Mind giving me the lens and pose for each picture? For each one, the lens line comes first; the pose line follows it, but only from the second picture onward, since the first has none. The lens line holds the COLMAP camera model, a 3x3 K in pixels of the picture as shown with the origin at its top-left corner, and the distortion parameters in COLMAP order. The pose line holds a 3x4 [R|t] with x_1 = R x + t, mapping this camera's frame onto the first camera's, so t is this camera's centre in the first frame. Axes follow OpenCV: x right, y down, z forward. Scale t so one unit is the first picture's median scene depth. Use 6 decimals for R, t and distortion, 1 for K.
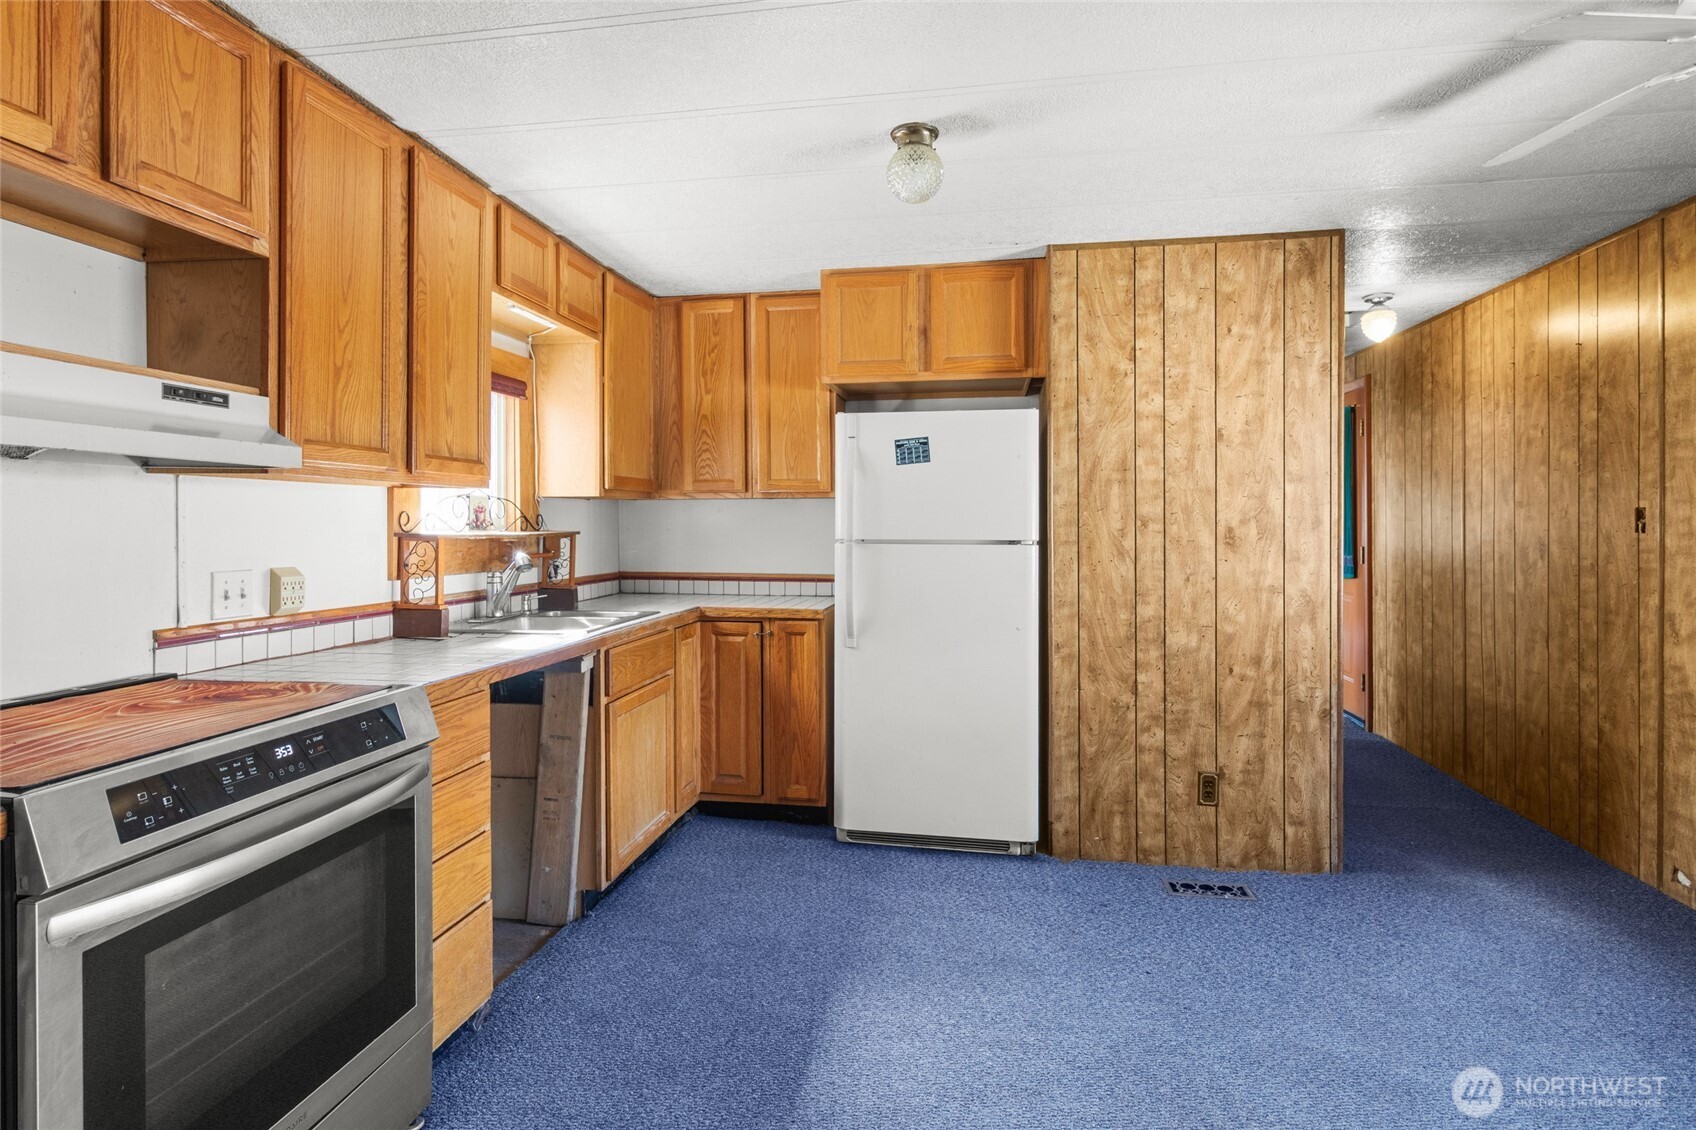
lens RADIAL K [[873.7, 0, 836.9], [0, 873.7, 522.2], [0, 0, 1]] dist [-0.000414, -0.000011]
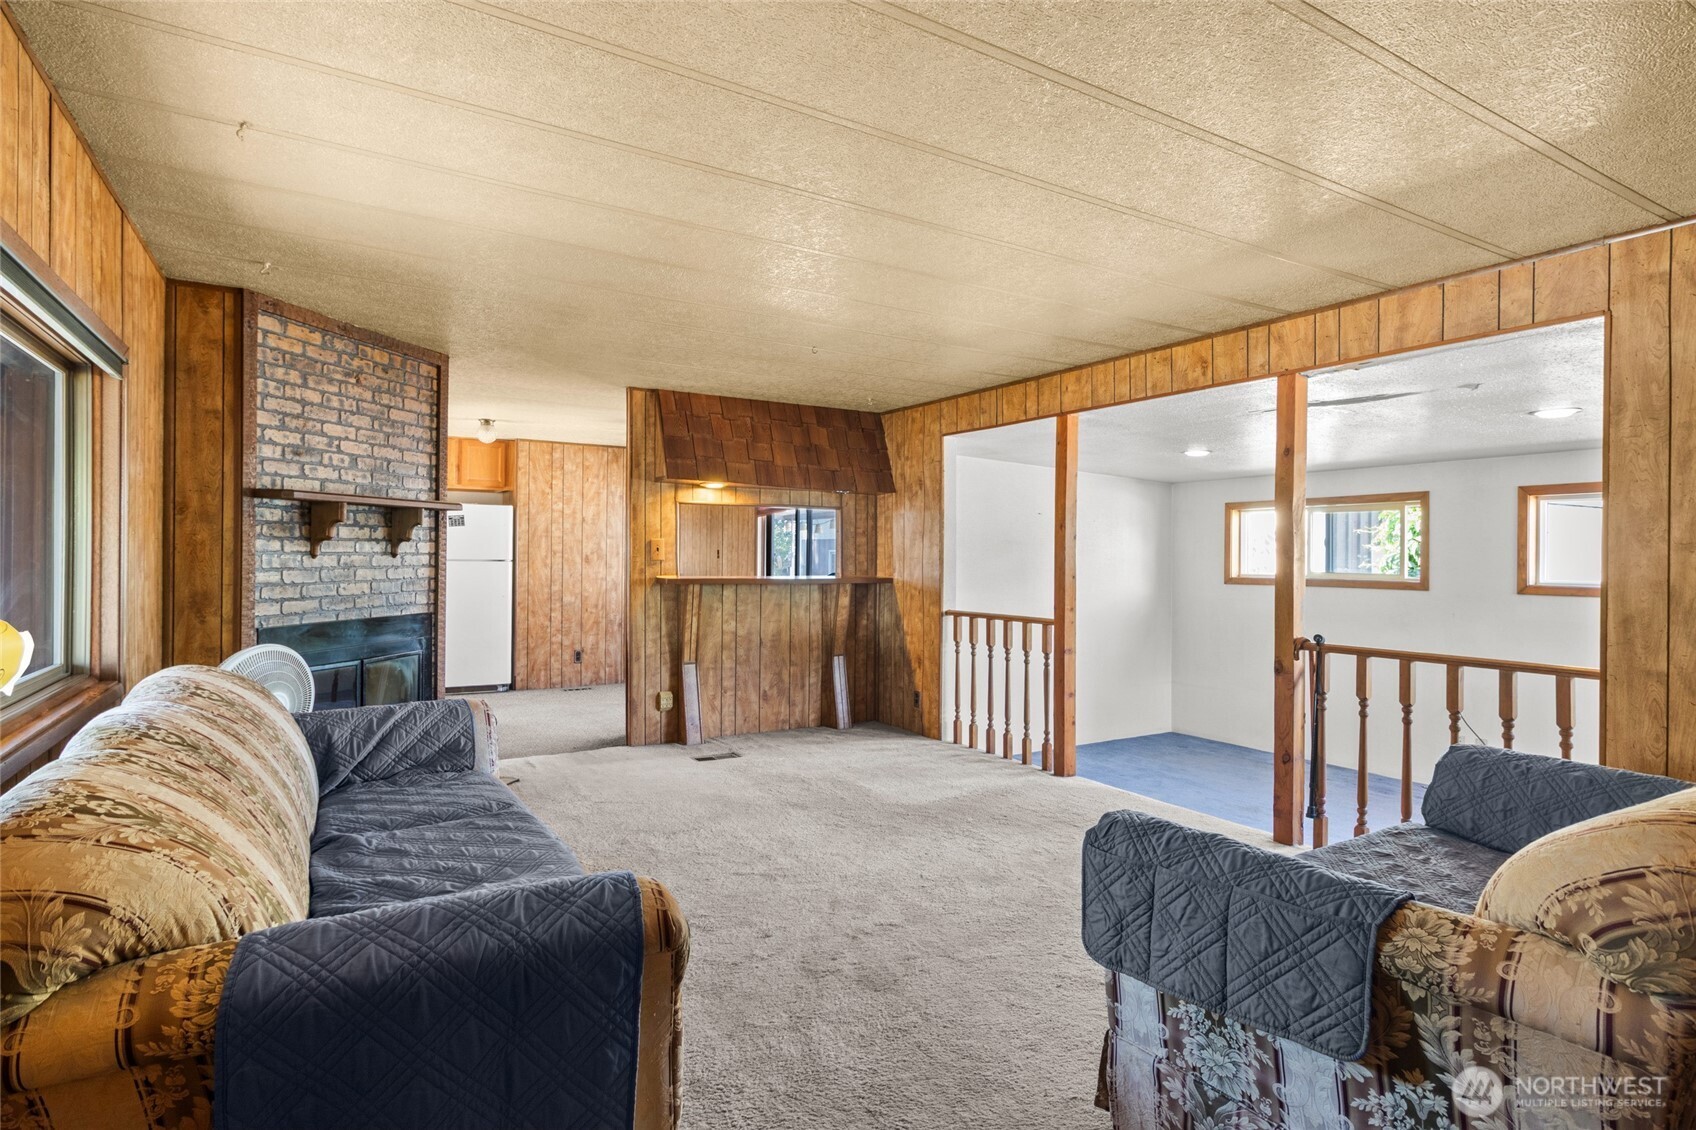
lens RADIAL K [[874.2, 0, 847.3], [0, 874.2, 553.9], [0, 0, 1]] dist [-0.000869, -0.000069]
pose [[0.757406, 0.011079, 0.652850, -0.655189], [-0.009481, 0.999937, -0.005970, 0.009824], [-0.652875, -0.001668, 0.757464, -1.461014]]
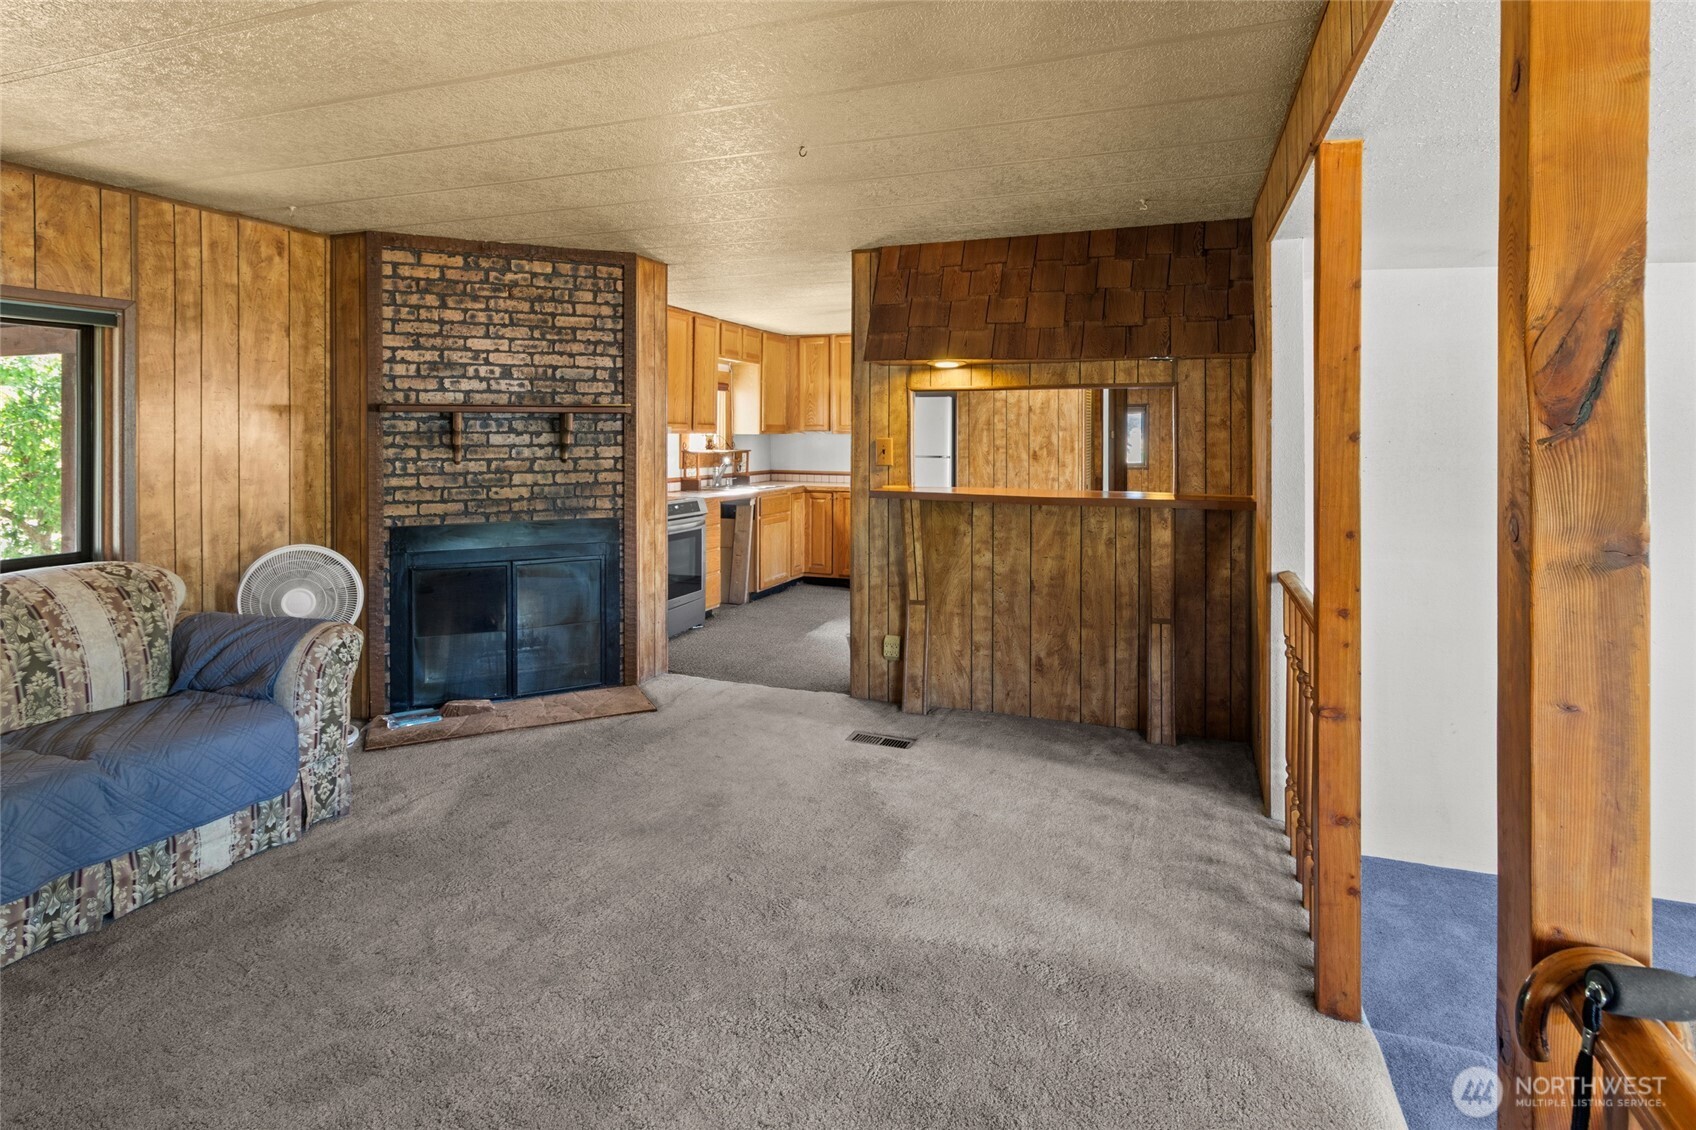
lens RADIAL K [[880.8, 0, 844.3], [0, 880.8, 432.9], [0, 0, 1]] dist [-0.000648, -0.000337]
pose [[0.982085, 0.004997, -0.188374, 0.390829], [-0.005537, 0.999982, -0.002338, -0.031332], [0.188359, 0.003339, 0.982095, -1.252372]]
